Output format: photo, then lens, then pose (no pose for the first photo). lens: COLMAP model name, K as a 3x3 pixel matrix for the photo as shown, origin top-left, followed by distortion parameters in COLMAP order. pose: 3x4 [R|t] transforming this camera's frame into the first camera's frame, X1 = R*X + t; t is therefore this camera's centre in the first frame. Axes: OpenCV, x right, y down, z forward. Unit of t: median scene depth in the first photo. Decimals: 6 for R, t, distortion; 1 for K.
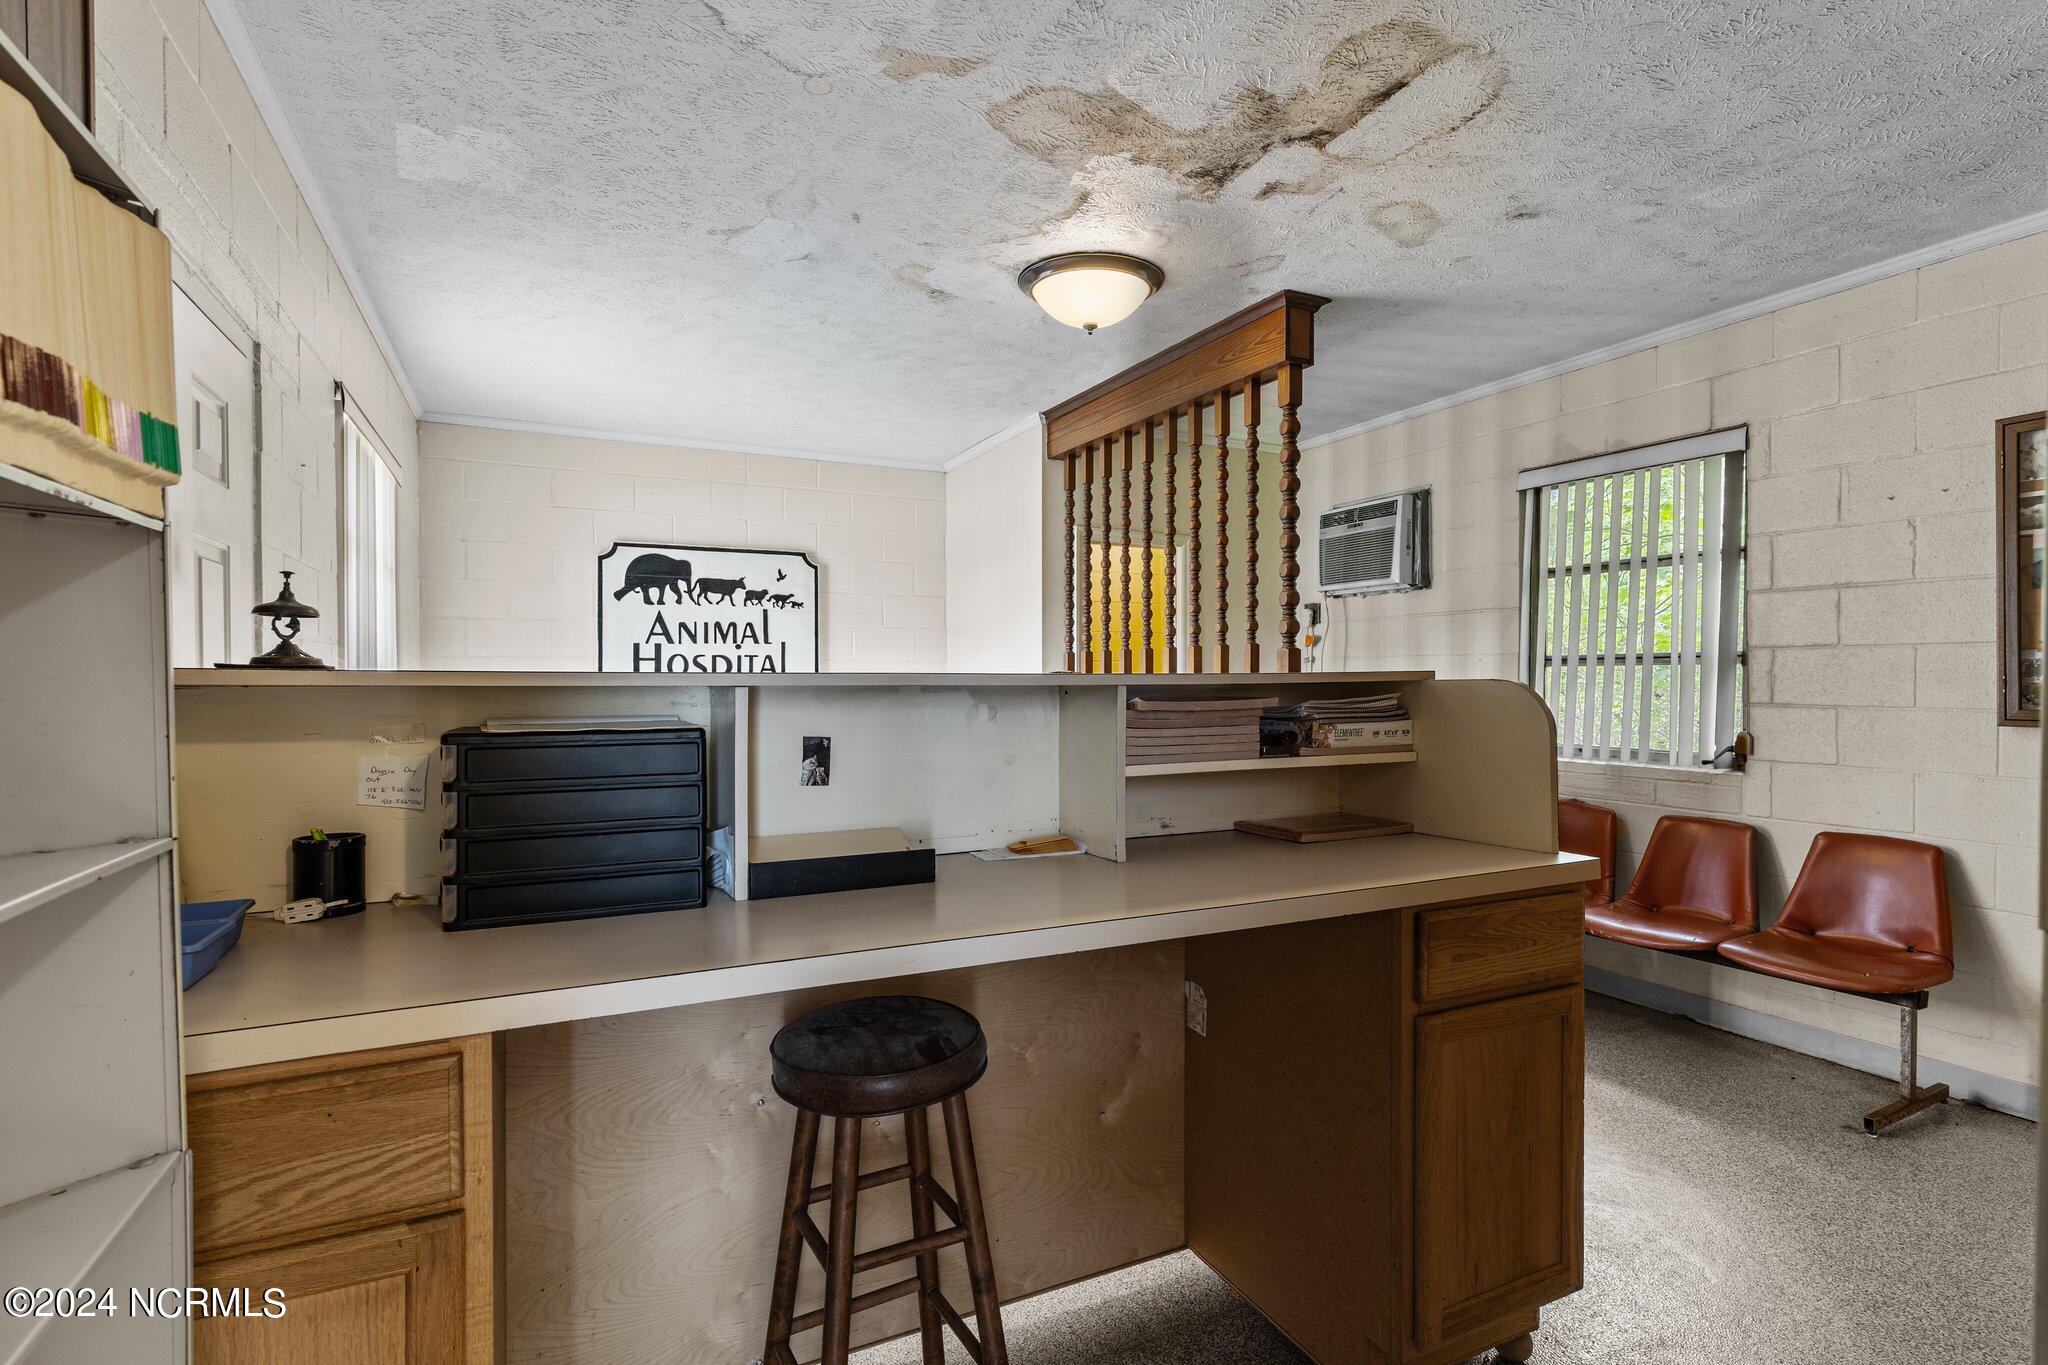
lens RADIAL K [[990.2, 0, 1025.4], [0, 990.2, 690.2], [0, 0, 1]] dist [0.005065, -0.003015]
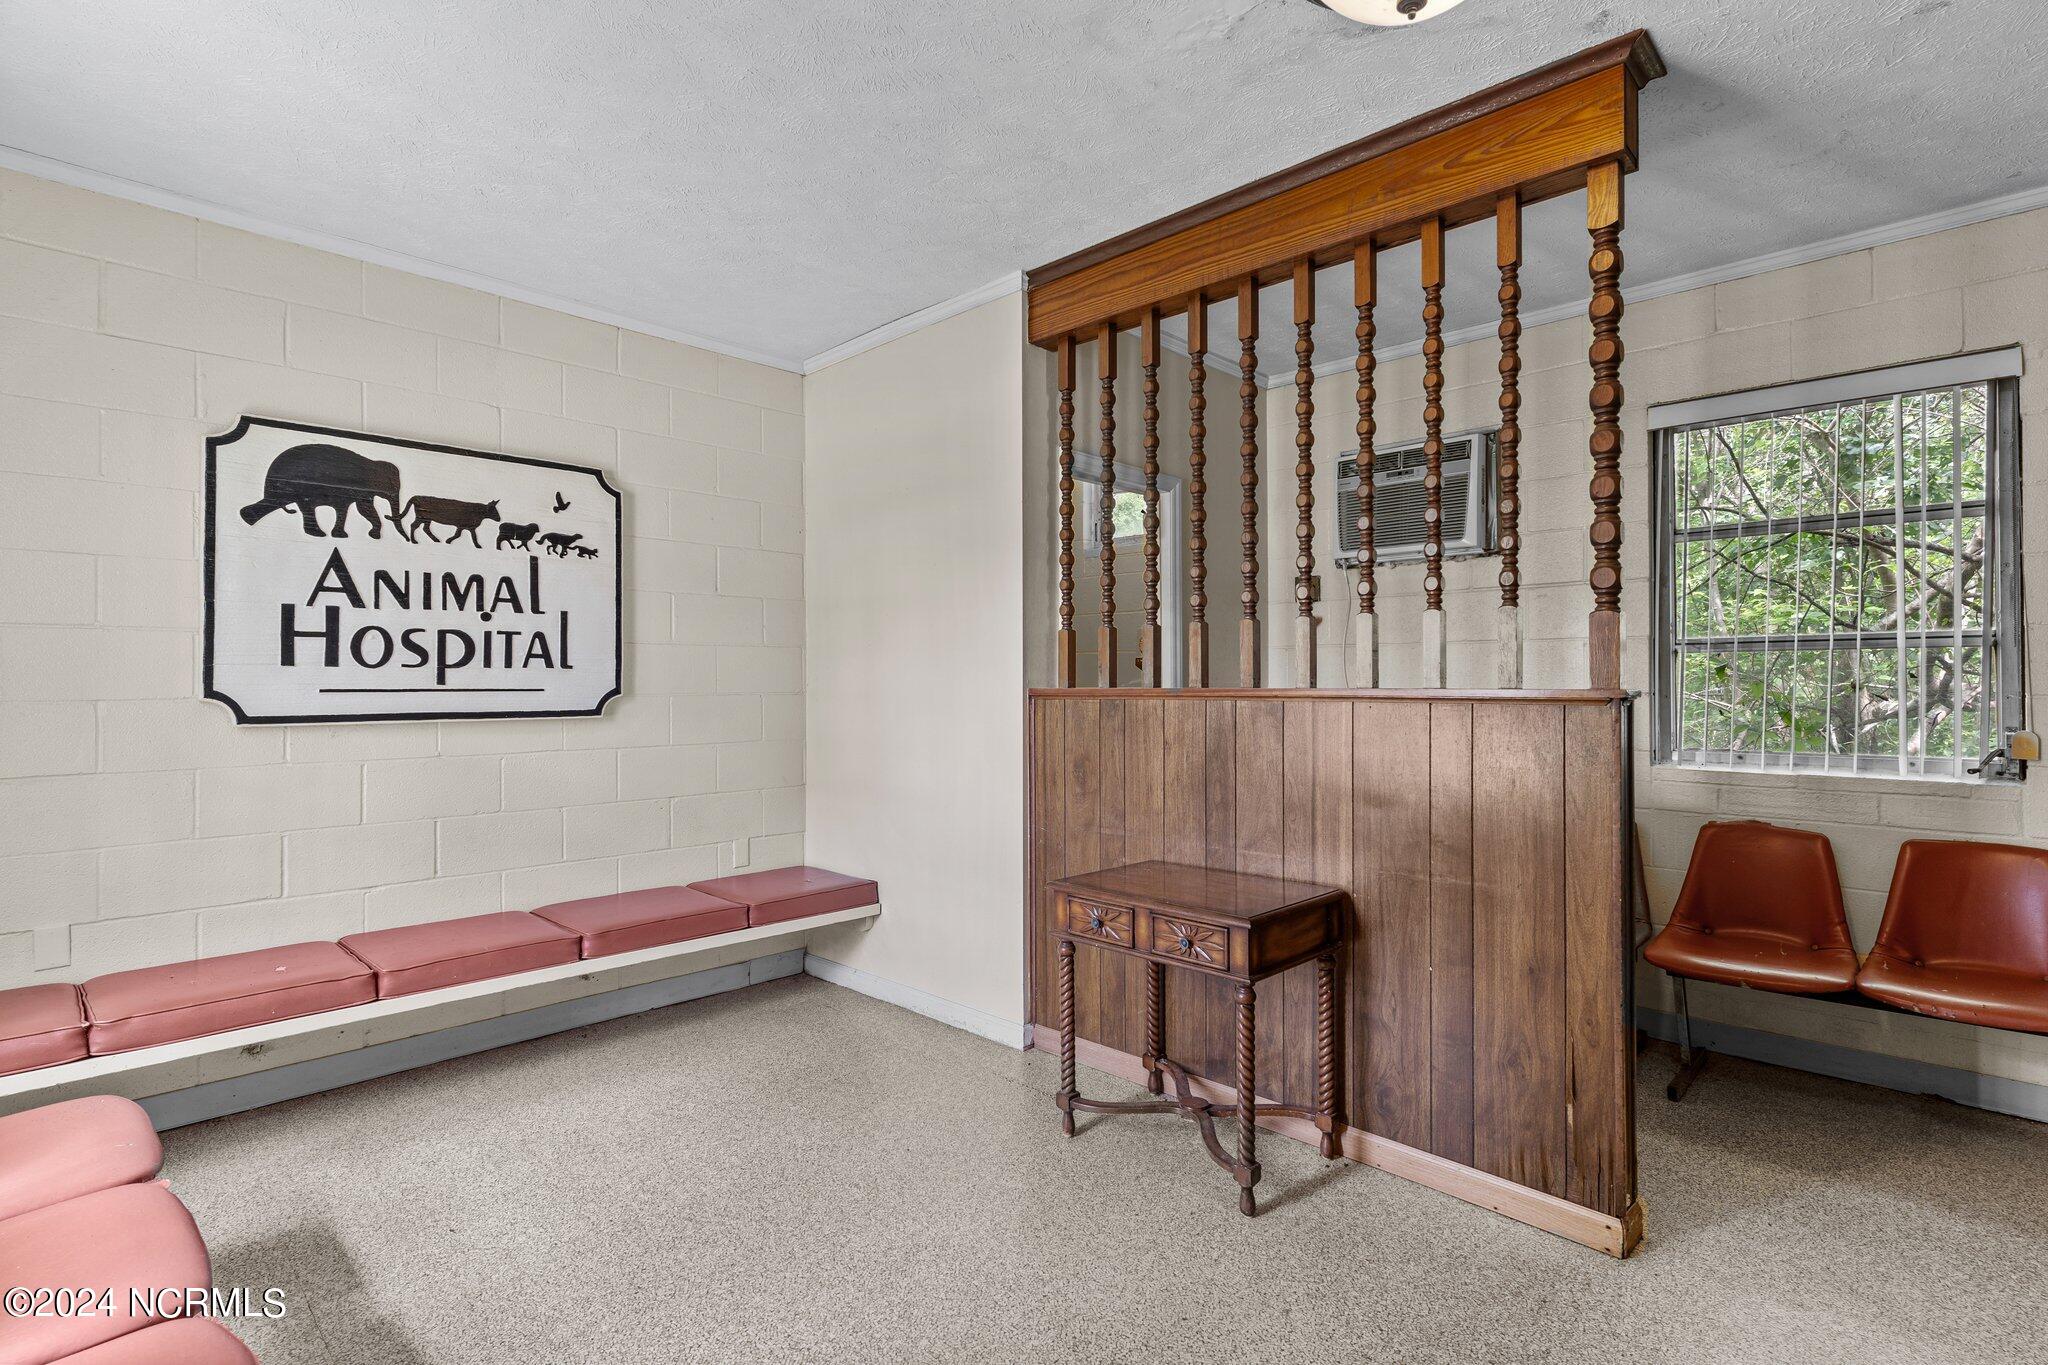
lens RADIAL K [[990.2, 0, 1024.5], [0, 990.2, 671.1], [0, 0, 1]] dist [0.005065, -0.003015]
pose [[0.941986, 0.000783, 0.335650, -0.192056], [0.006954, 0.999737, -0.021848, 0.003940], [-0.335579, 0.022915, 0.941733, 0.346068]]
